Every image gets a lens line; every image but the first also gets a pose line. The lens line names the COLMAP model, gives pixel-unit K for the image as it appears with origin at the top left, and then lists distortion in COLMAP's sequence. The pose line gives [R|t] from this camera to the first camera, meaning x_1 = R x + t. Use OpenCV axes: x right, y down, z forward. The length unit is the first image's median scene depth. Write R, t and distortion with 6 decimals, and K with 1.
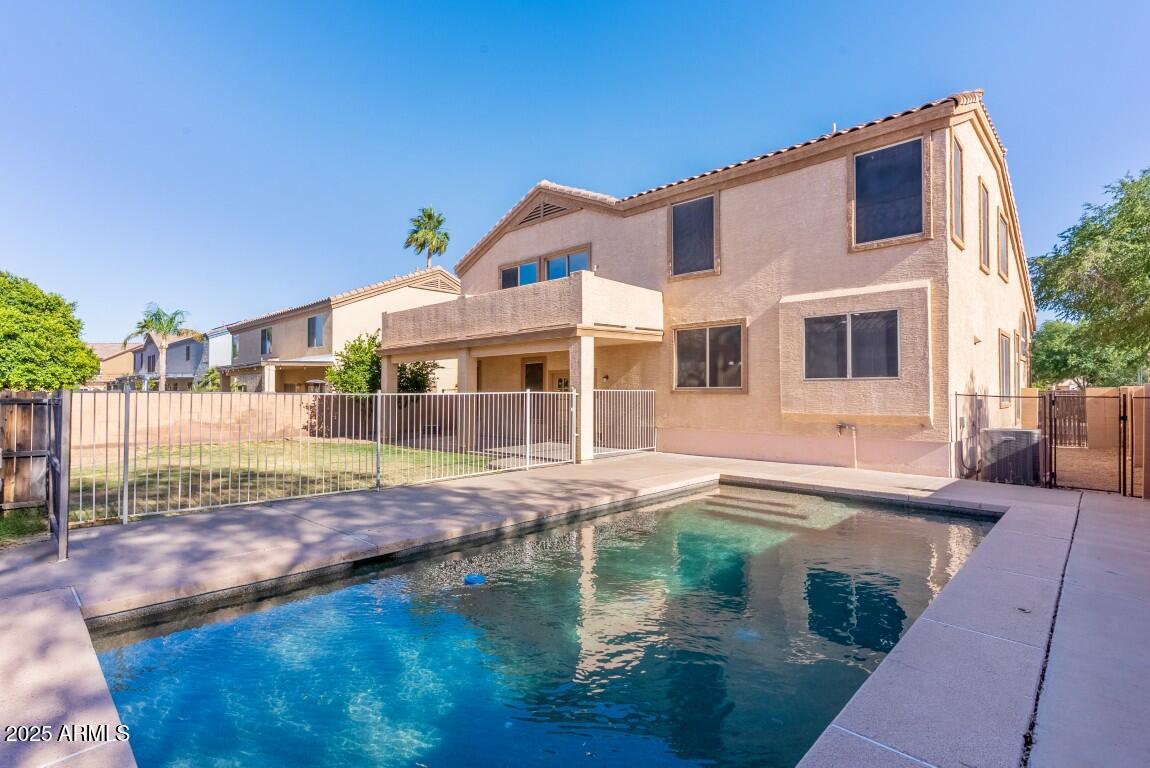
lens RADIAL K [[552.4, 0, 578.9], [0, 552.4, 383.1], [0, 0, 1]] dist [0.001383, 0.000754]
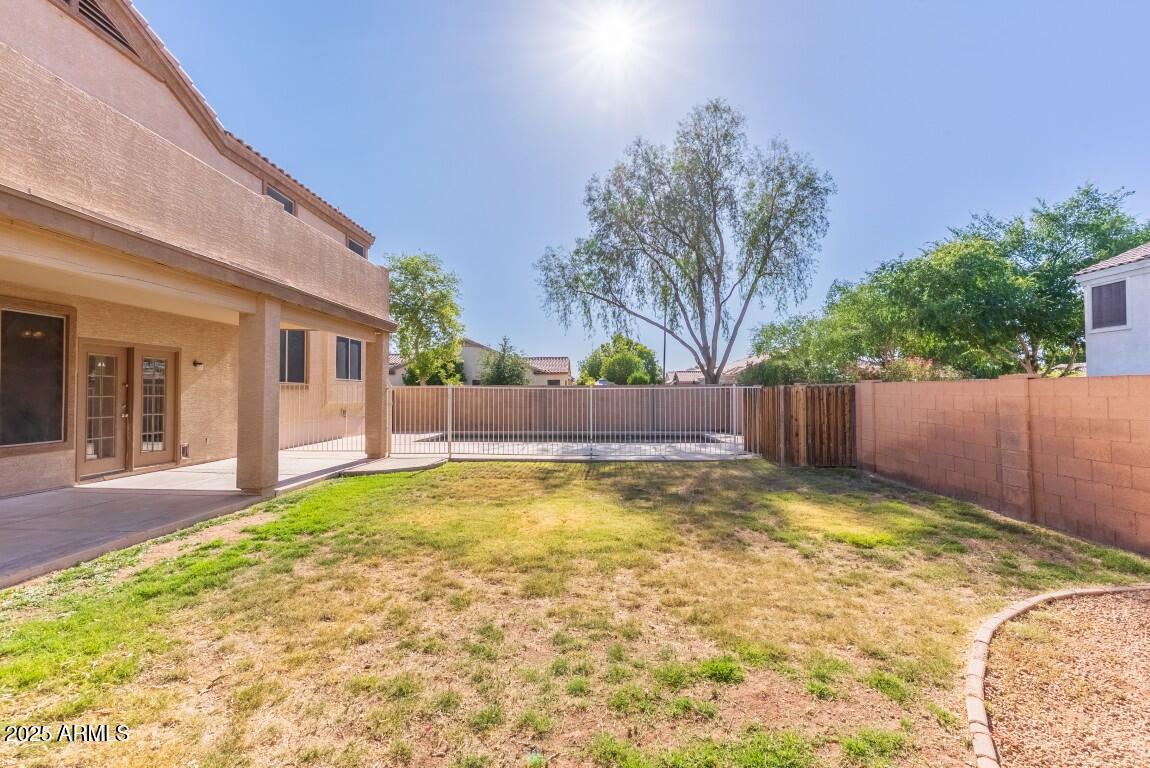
lens RADIAL K [[552.4, 0, 578.9], [0, 552.4, 383.1], [0, 0, 1]] dist [0.001383, 0.000754]
pose [[-0.668221, 0.017720, 0.743752, -0.961053], [-0.010132, 0.999407, -0.032914, 0.039135], [-0.743894, -0.029530, -0.667645, 1.361591]]
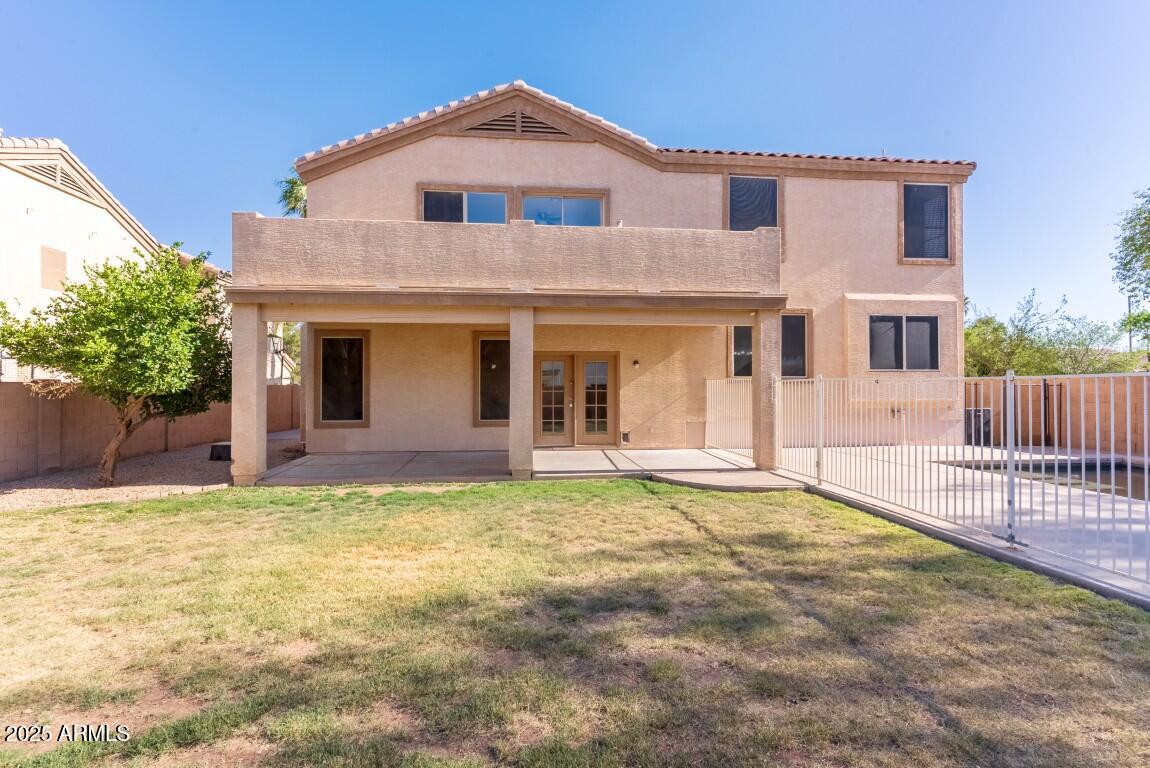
lens RADIAL K [[552.4, 0, 578.9], [0, 552.4, 383.1], [0, 0, 1]] dist [0.001383, 0.000754]
pose [[0.651489, 0.007651, 0.758619, -0.755401], [-0.012330, 0.999924, 0.000503, 0.023780], [-0.758558, -0.009681, 0.651534, 0.662928]]
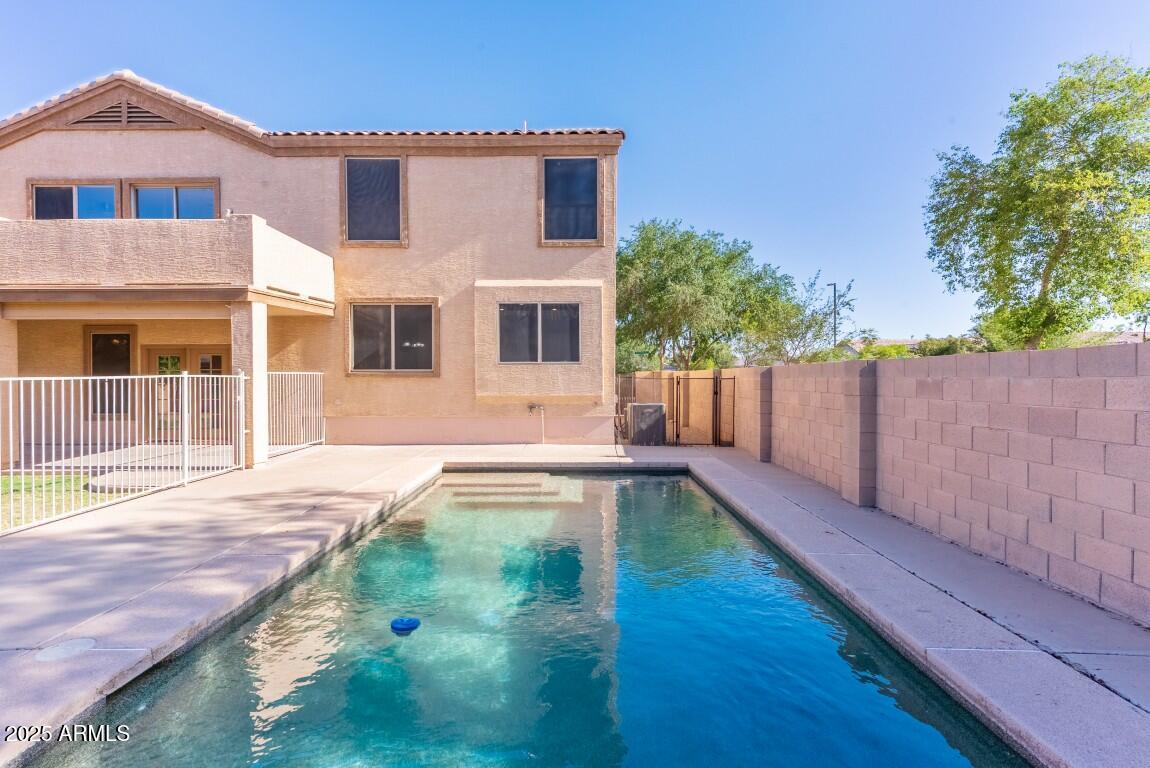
lens RADIAL K [[552.4, 0, 578.9], [0, 552.4, 383.1], [0, 0, 1]] dist [0.001383, 0.000754]
pose [[0.733393, -0.011236, 0.679712, -0.172214], [-0.011246, 0.999526, 0.028657, 0.000119], [-0.679712, -0.028661, 0.732919, 0.126817]]
